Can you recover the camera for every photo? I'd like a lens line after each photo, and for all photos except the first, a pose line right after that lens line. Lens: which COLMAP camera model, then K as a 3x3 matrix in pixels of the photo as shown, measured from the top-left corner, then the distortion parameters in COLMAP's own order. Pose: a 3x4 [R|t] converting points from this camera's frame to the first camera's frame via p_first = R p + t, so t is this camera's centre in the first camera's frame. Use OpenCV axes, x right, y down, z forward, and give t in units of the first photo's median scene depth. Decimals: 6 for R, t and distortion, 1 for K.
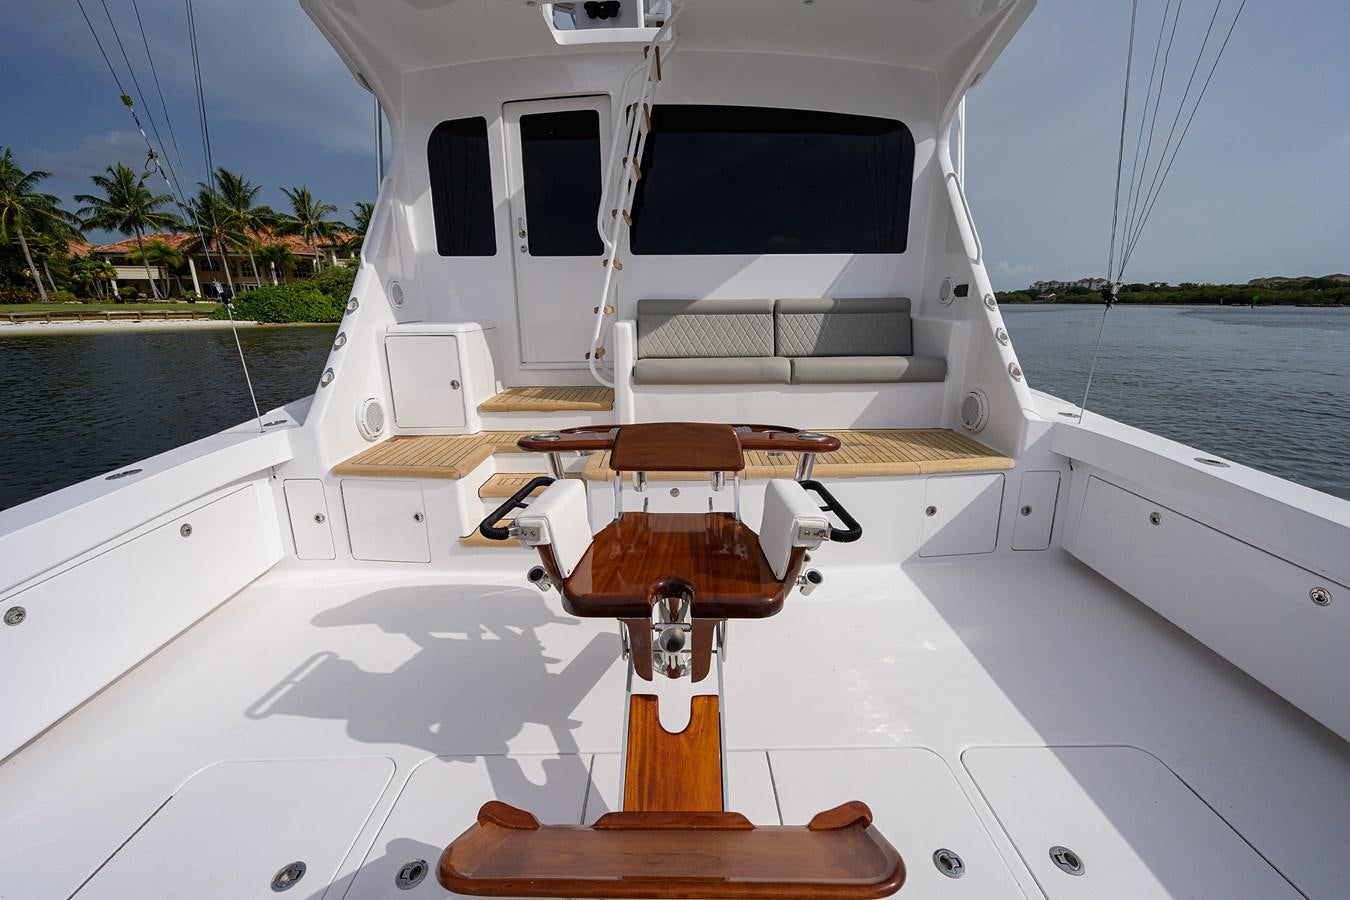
lens RADIAL K [[514.8, 0, 675.0], [0, 514.8, 450.0], [0, 0, 1]] dist [-0.011255, -0.000039]
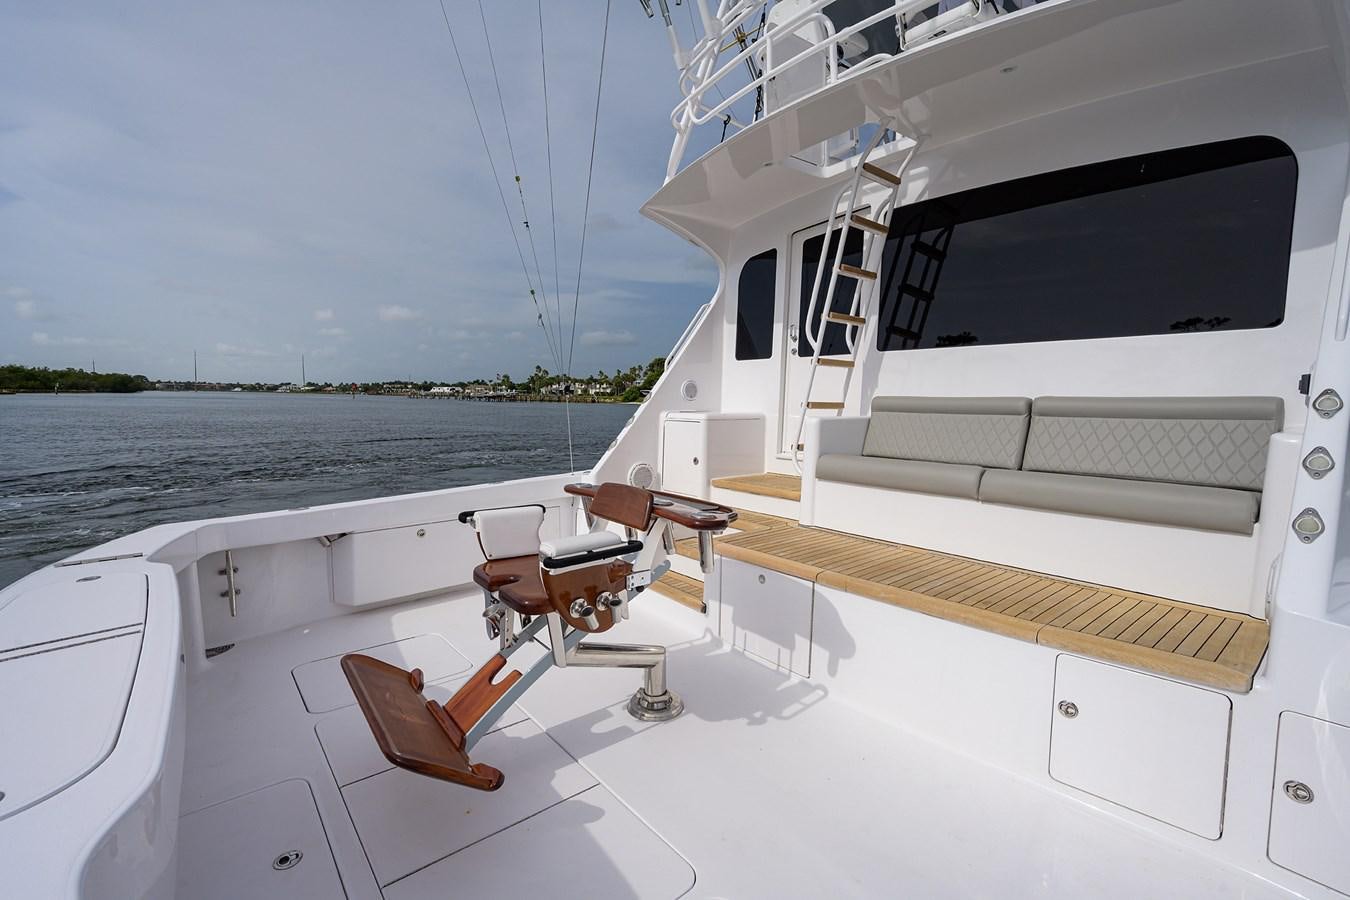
lens RADIAL K [[591.9, 0, 675.0], [0, 591.9, 450.0], [0, 0, 1]] dist [0.000931, 0.000024]
pose [[0.627603, 0.079379, -0.774477, 0.580299], [-0.226942, 0.970239, -0.084460, -0.019530], [0.744723, 0.228769, 0.626939, 0.058906]]
